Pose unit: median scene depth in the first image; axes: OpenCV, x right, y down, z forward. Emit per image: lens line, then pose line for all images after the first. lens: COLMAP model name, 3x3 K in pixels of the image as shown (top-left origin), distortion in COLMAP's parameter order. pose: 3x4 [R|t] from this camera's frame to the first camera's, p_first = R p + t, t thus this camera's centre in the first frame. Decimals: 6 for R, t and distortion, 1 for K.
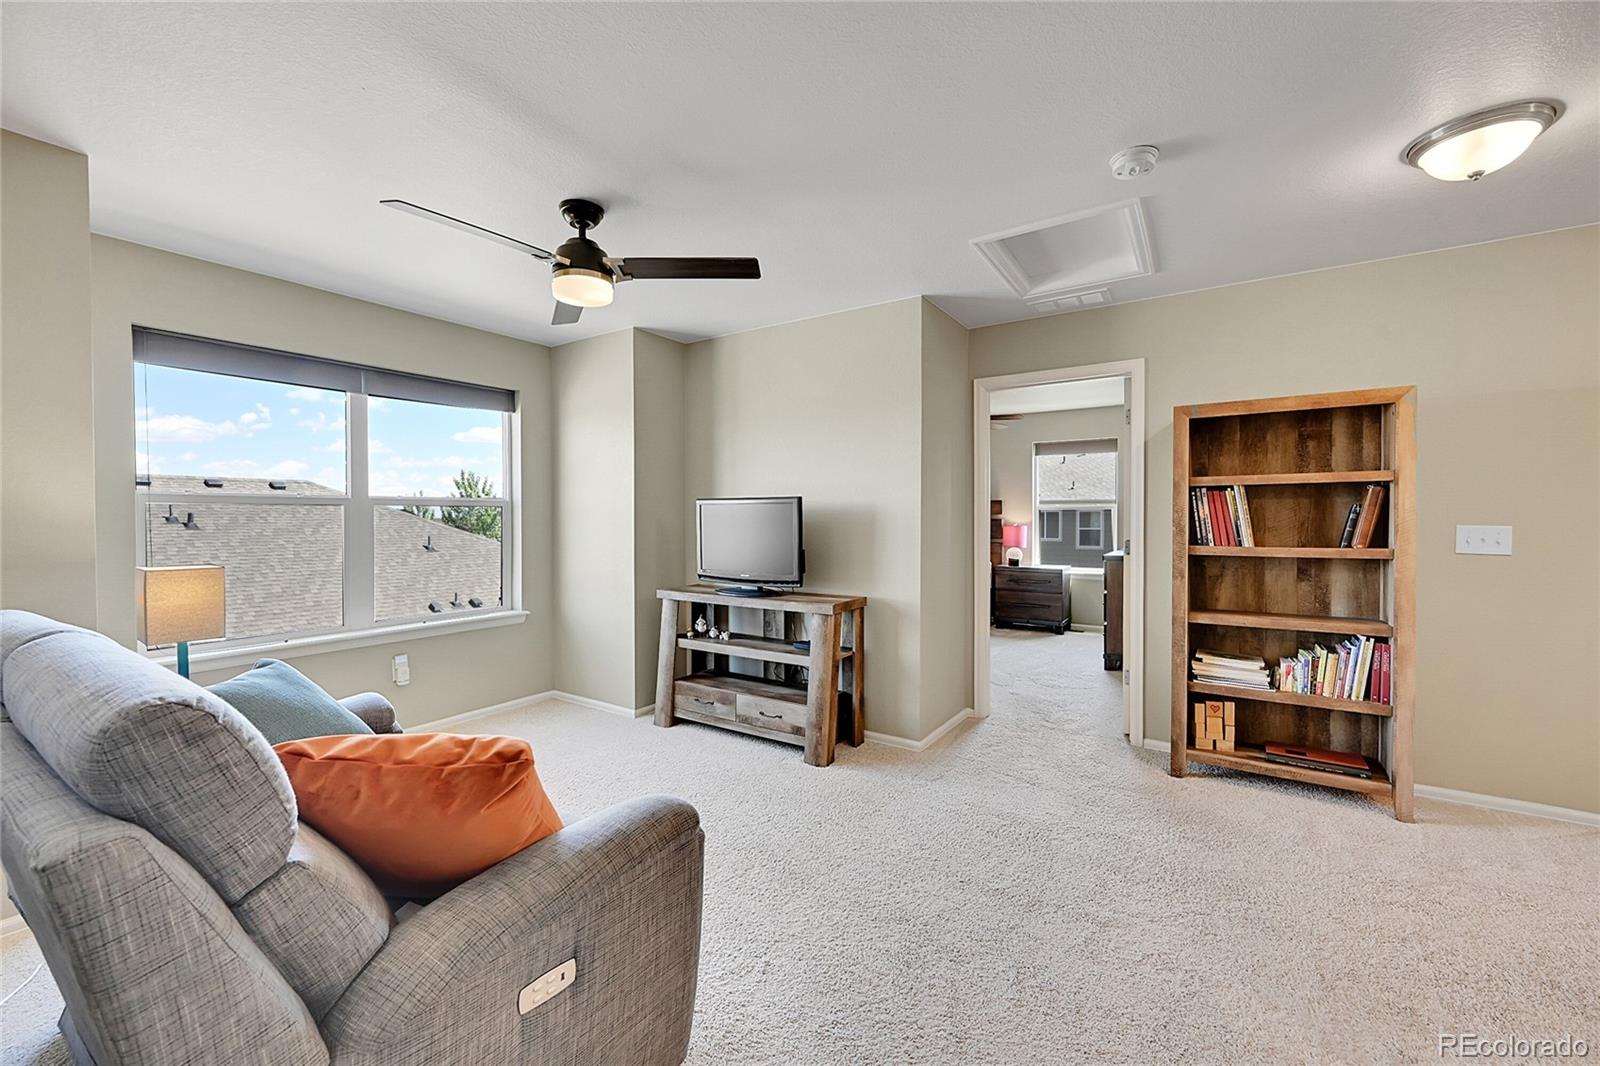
lens RADIAL K [[636.3, 0, 800.0], [0, 636.3, 533.0], [0, 0, 1]] dist [0.000086, 0.000061]
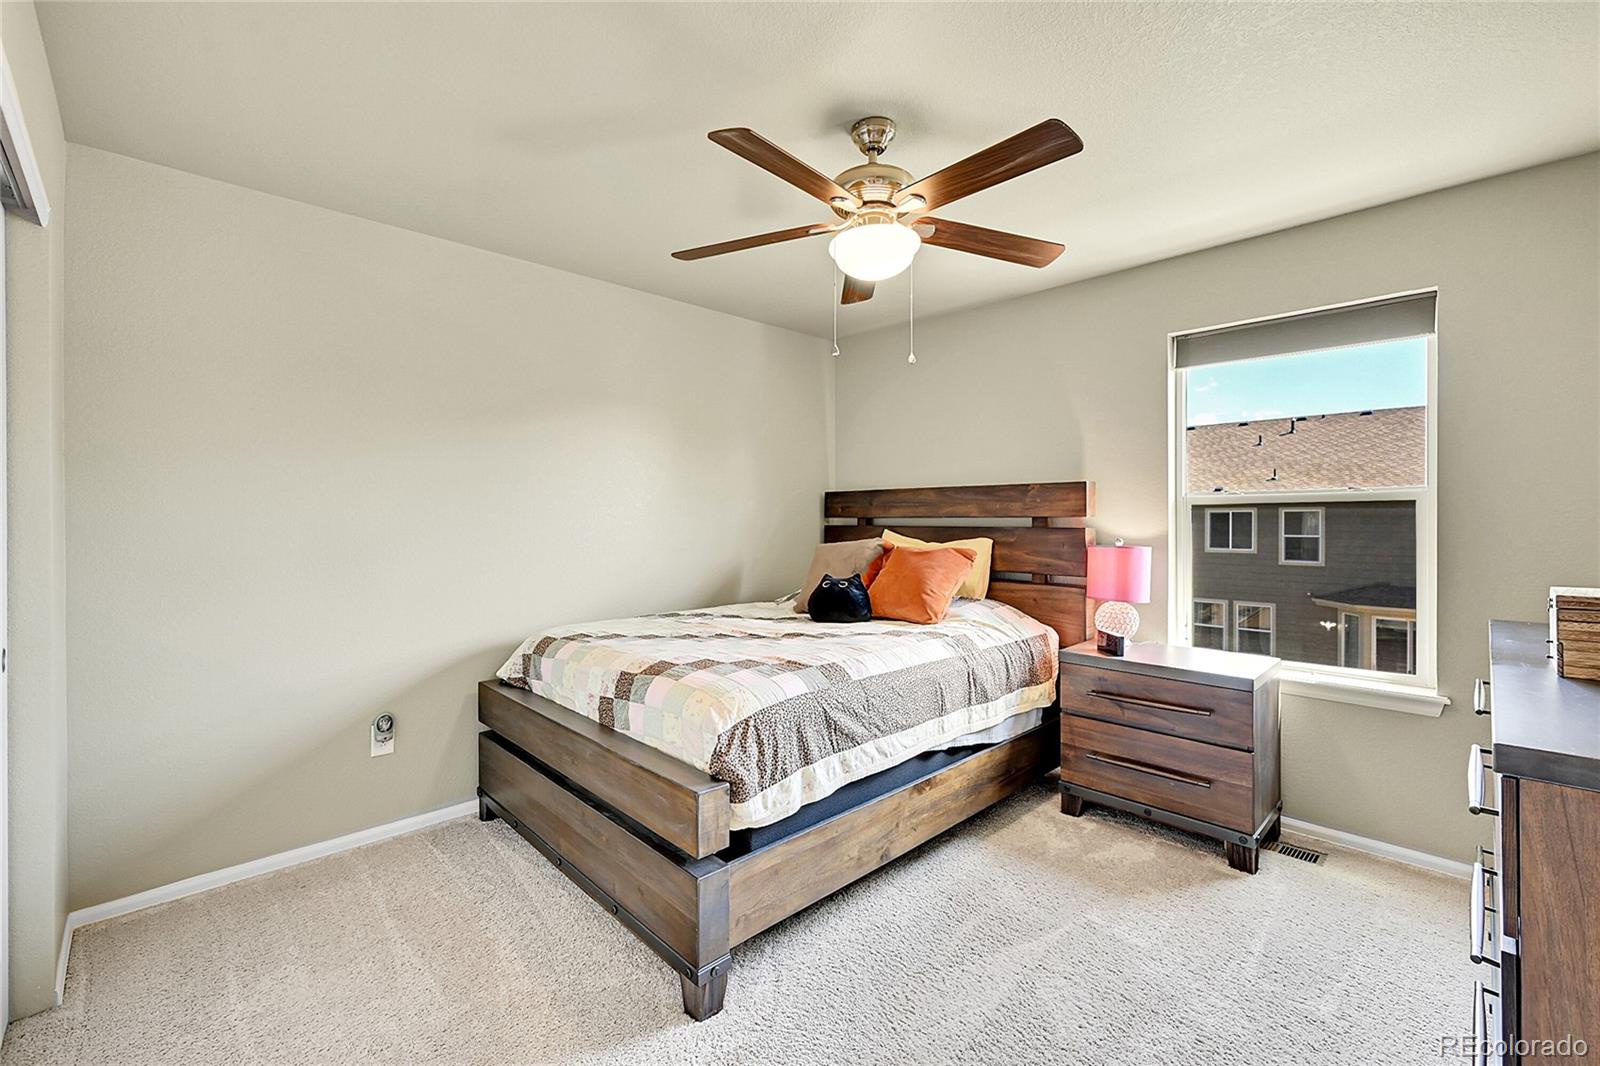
lens RADIAL K [[636.3, 0, 800.0], [0, 636.3, 533.0], [0, 0, 1]] dist [0.000086, 0.000061]
pose [[0.973005, 0.000432, -0.230783, 0.237766], [-0.001868, 0.999980, -0.006003, -0.016856], [0.230775, 0.006272, 0.972987, 0.572281]]
